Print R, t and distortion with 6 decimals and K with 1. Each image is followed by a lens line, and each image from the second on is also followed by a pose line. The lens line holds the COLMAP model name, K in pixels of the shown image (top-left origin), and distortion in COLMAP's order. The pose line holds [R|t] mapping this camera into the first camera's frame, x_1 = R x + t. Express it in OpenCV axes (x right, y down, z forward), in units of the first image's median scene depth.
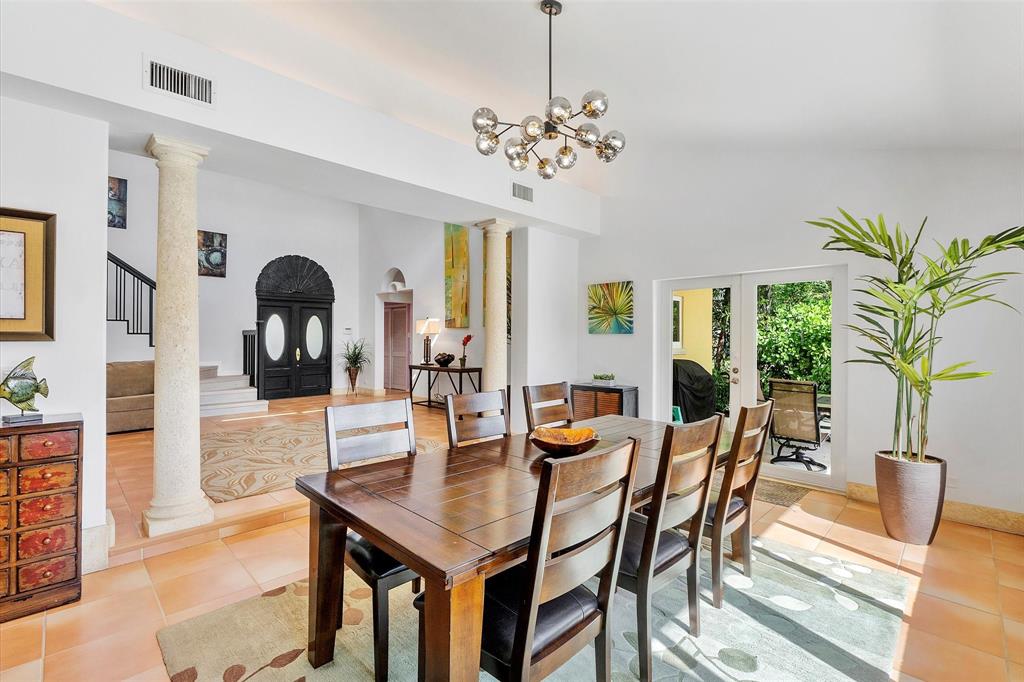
lens RADIAL K [[438.9, 0, 515.9], [0, 438.9, 337.8], [0, 0, 1]] dist [0.000299, -0.000510]
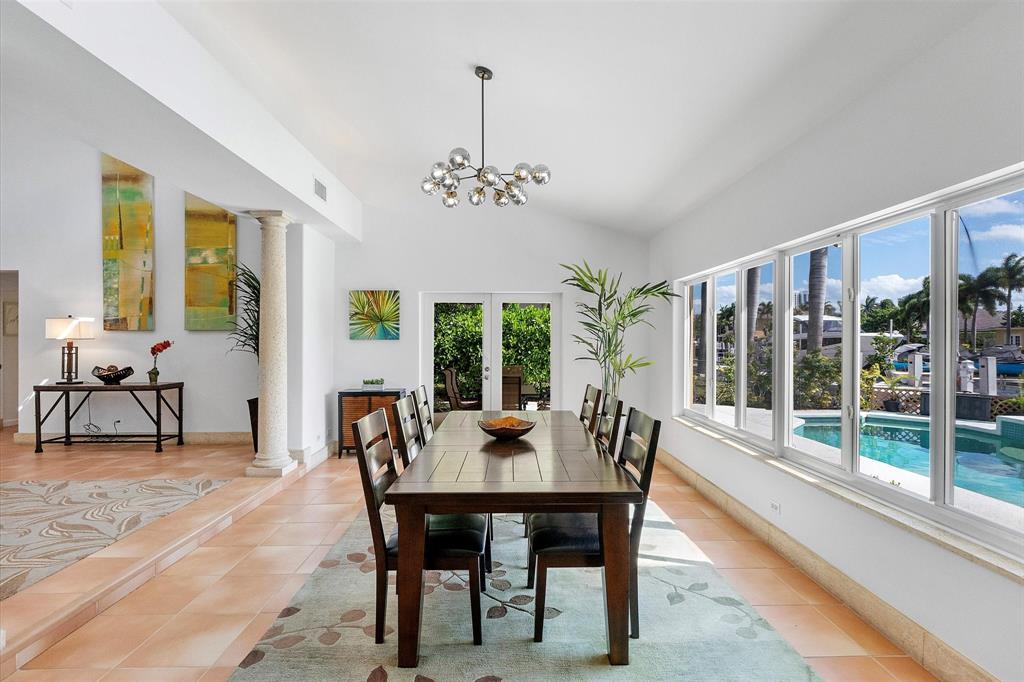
lens RADIAL K [[442.6, 0, 512.0], [0, 442.6, 341.0], [0, 0, 1]] dist [-0.004947, -0.001143]
pose [[0.723479, -0.003275, 0.690338, -0.198291], [0.003746, 0.999993, 0.000818, -0.004247], [-0.690336, 0.001995, 0.723486, 0.018325]]
